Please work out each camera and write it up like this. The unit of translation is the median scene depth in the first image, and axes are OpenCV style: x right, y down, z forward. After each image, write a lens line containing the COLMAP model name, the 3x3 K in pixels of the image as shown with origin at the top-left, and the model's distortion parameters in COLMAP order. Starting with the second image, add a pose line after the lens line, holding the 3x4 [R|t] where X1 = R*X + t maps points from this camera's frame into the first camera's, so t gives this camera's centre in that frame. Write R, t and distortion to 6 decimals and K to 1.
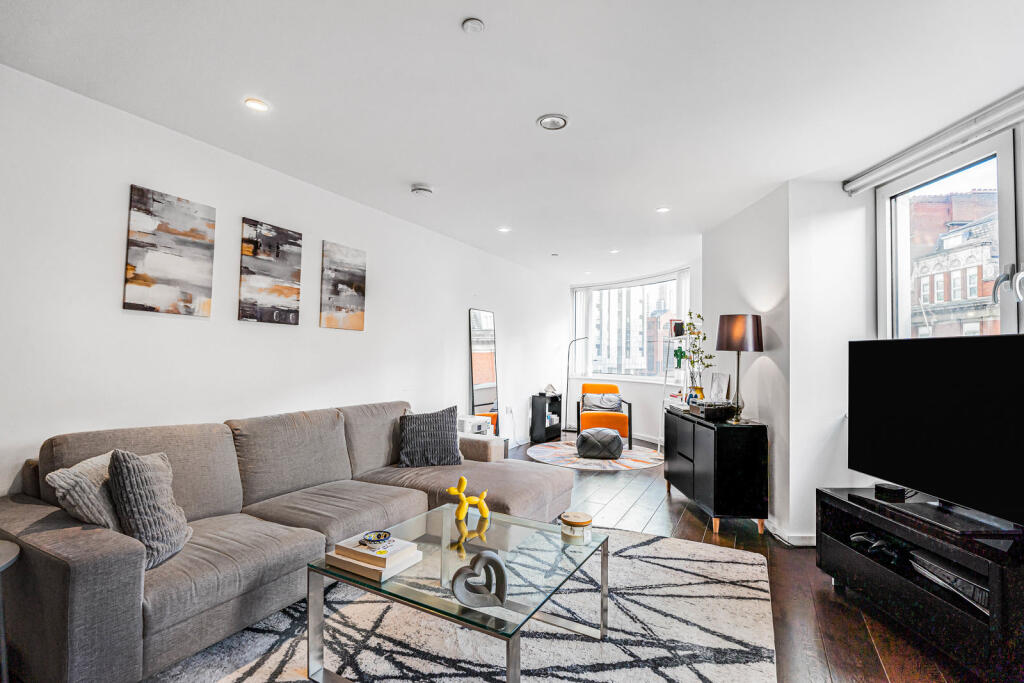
lens RADIAL K [[480.2, 0, 512.6], [0, 480.2, 337.7], [0, 0, 1]] dist [-0.010432, 0.000042]
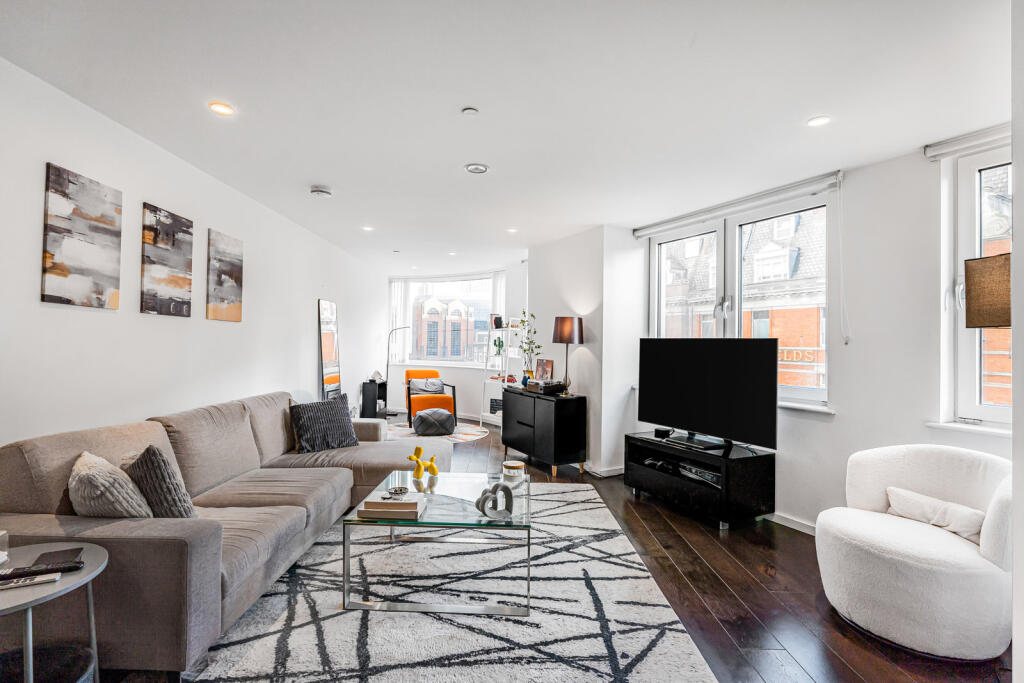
lens RADIAL K [[491.2, 0, 509.7], [0, 491.2, 335.8], [0, 0, 1]] dist [0.000180, 0.000006]
pose [[0.885659, 0.006584, 0.464289, -0.326016], [-0.020267, 0.999495, 0.024486, -0.025362], [-0.463894, -0.031096, 0.885345, -0.165909]]
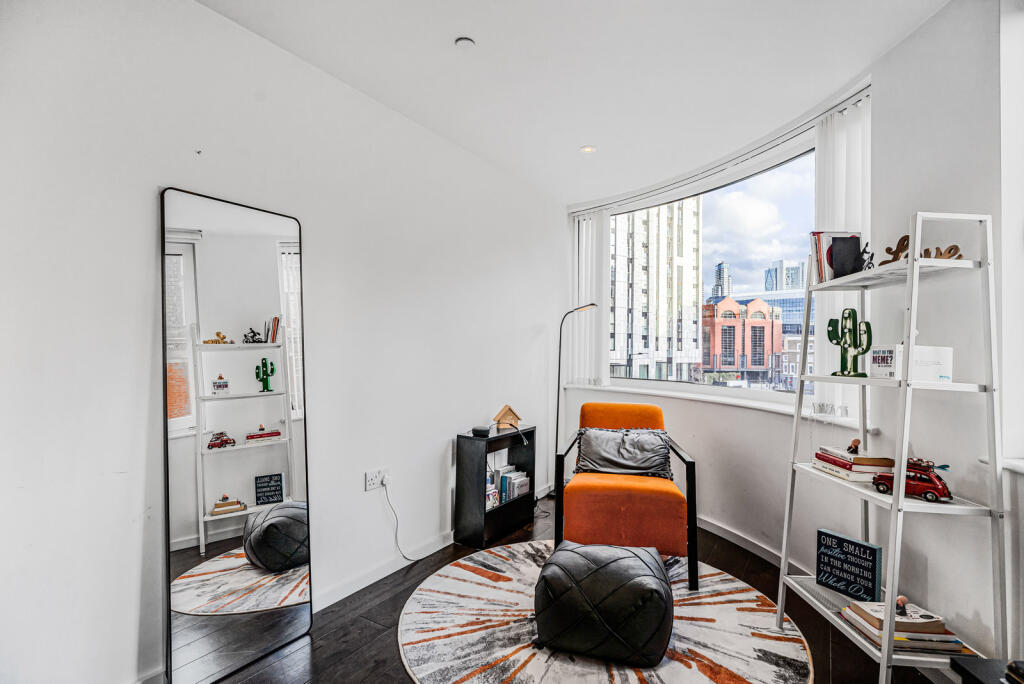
lens RADIAL K [[508.0, 0, 512.0], [0, 508.0, 342.0], [0, 0, 1]] dist [-0.032070, -0.000055]
pose [[0.996499, -0.004876, -0.083467, 0.243451], [0.006857, 0.999701, 0.023462, 0.051918], [0.083328, -0.023952, 0.996234, 1.055016]]
